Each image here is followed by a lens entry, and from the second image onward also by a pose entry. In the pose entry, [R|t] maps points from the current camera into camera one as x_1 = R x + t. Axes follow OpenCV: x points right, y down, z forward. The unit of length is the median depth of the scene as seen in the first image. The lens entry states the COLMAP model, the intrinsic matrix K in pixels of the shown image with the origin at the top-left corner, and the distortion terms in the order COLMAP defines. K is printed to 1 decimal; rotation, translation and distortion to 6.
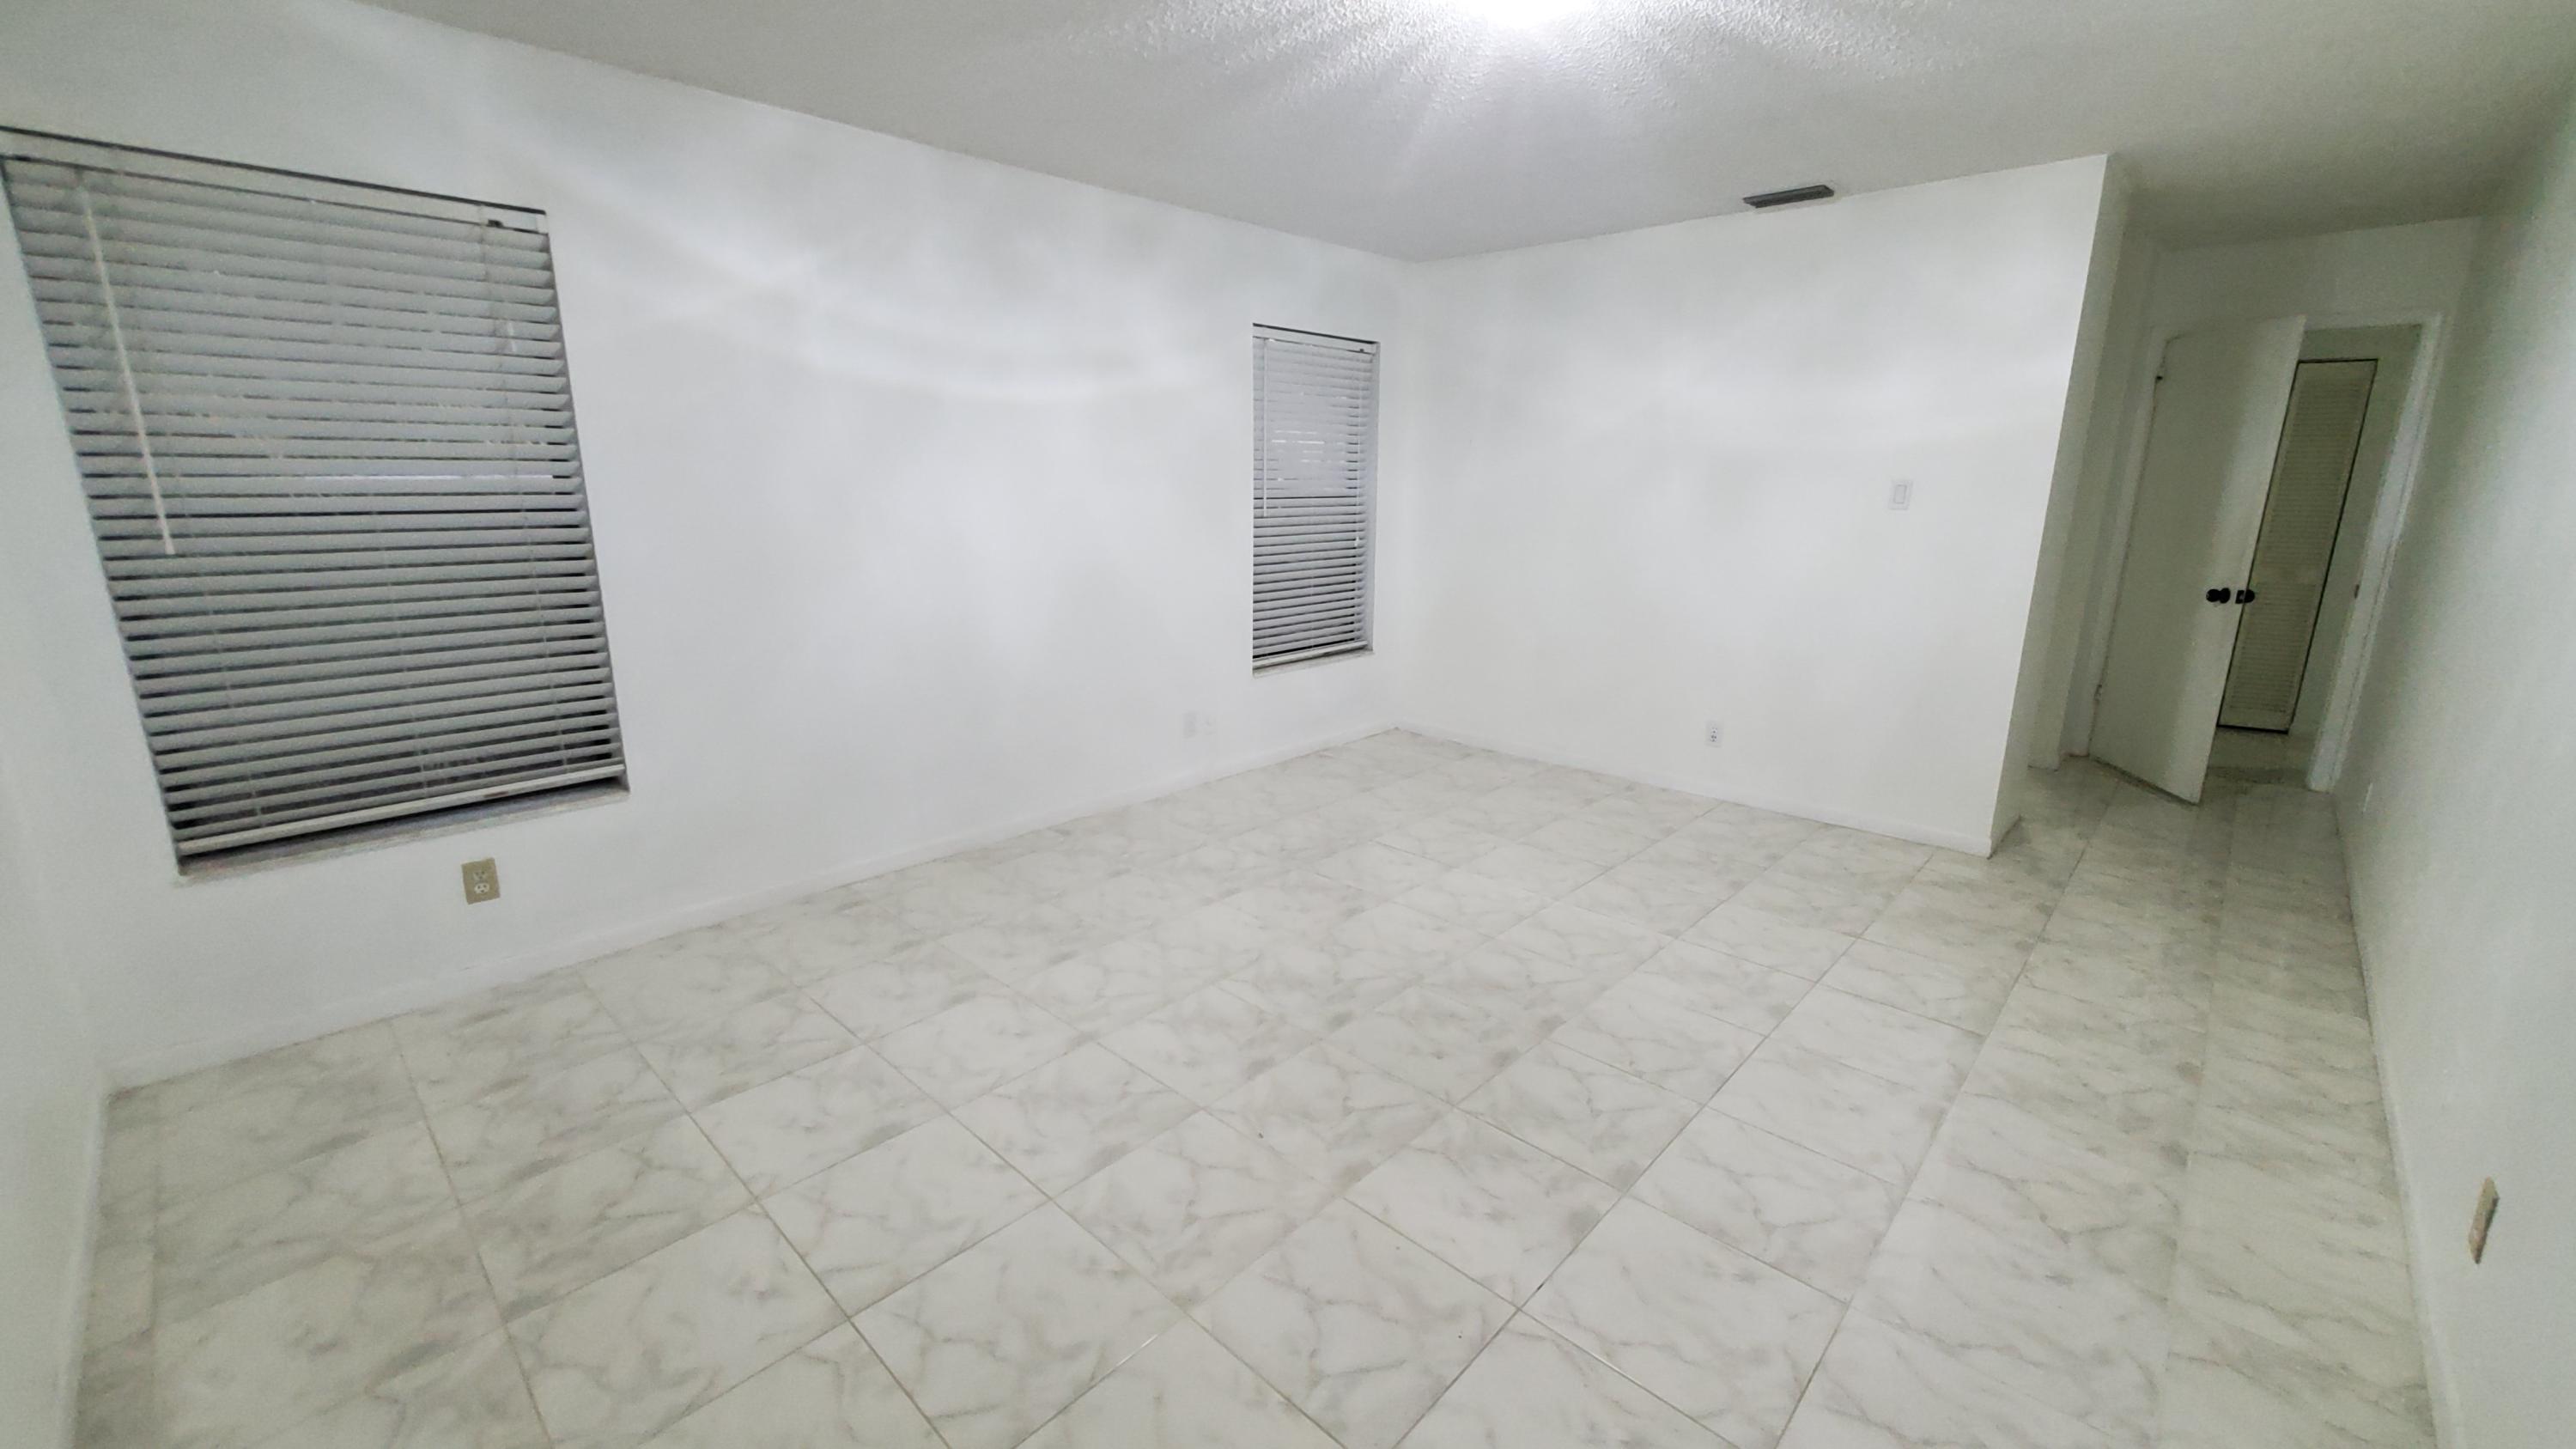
lens RADIAL K [[1015.9, 0, 1272.4], [0, 1015.9, 708.2], [0, 0, 1]] dist [0.001893, -0.000351]
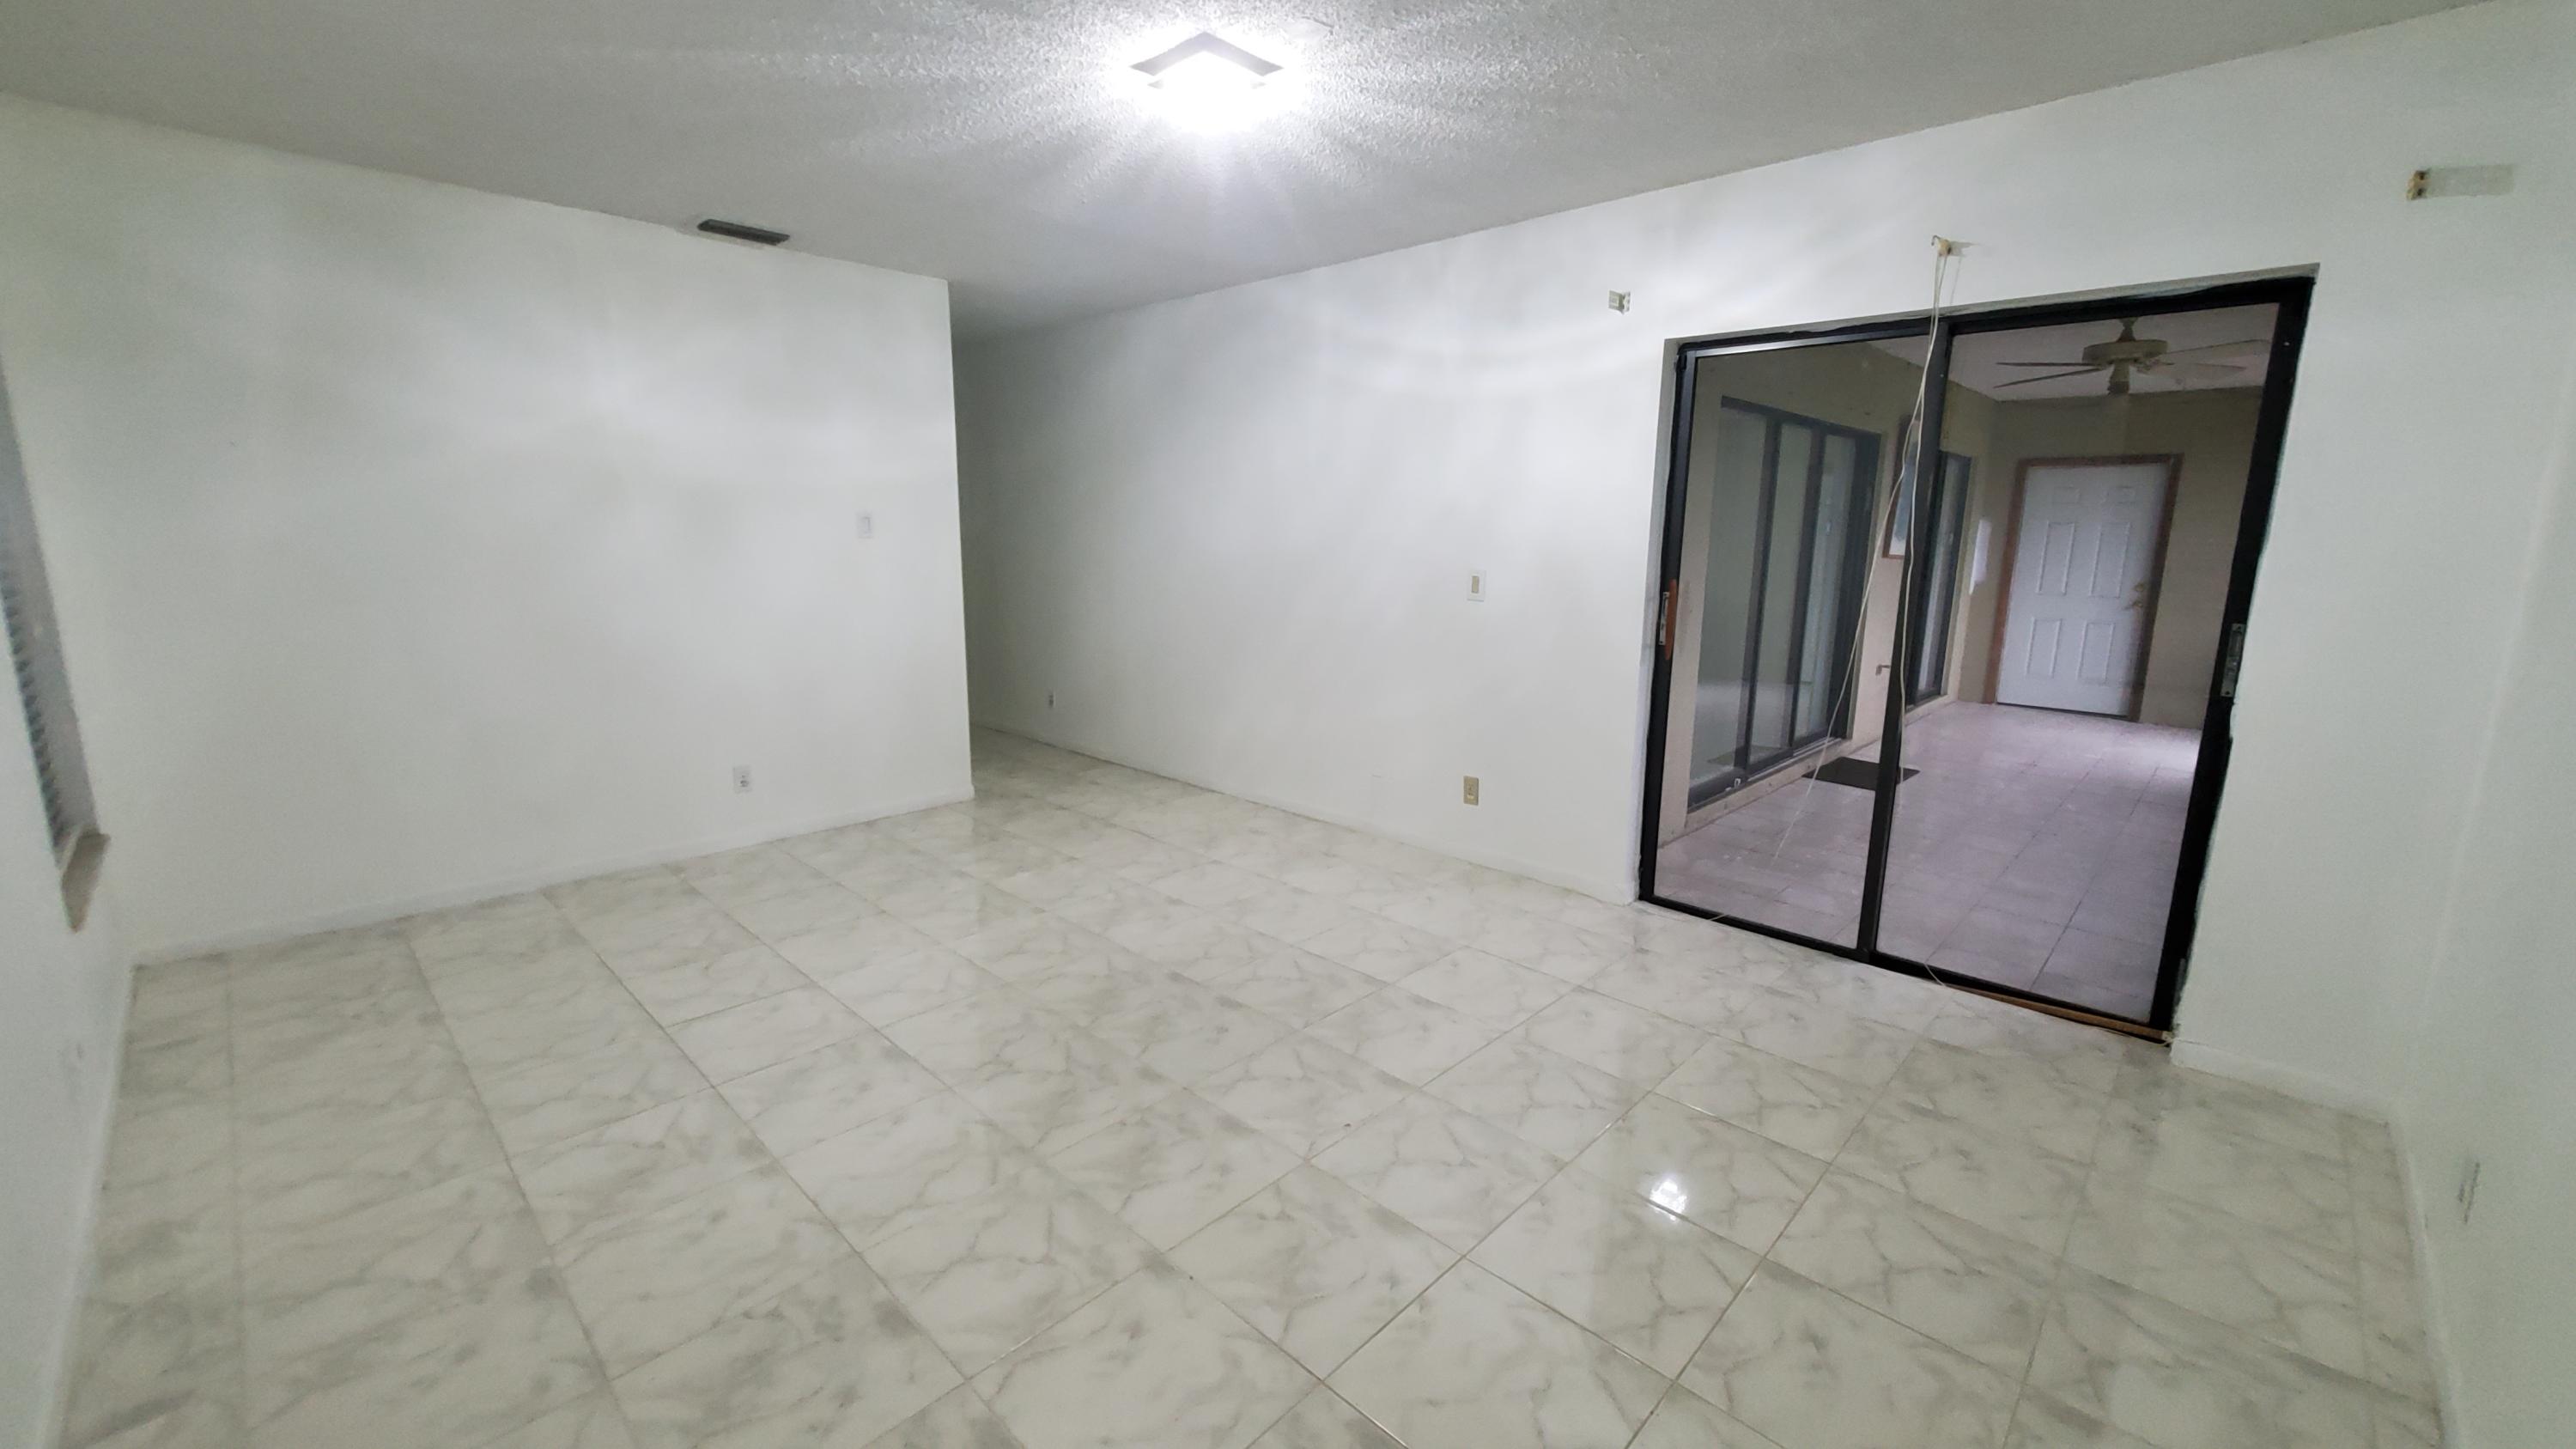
lens RADIAL K [[1015.9, 0, 1272.4], [0, 1015.9, 708.2], [0, 0, 1]] dist [0.001893, -0.000351]
pose [[0.008747, -0.185002, 0.982699, -0.748955], [0.215051, 0.960090, 0.178832, -0.157224], [-0.976564, 0.209766, 0.048183, 0.717074]]
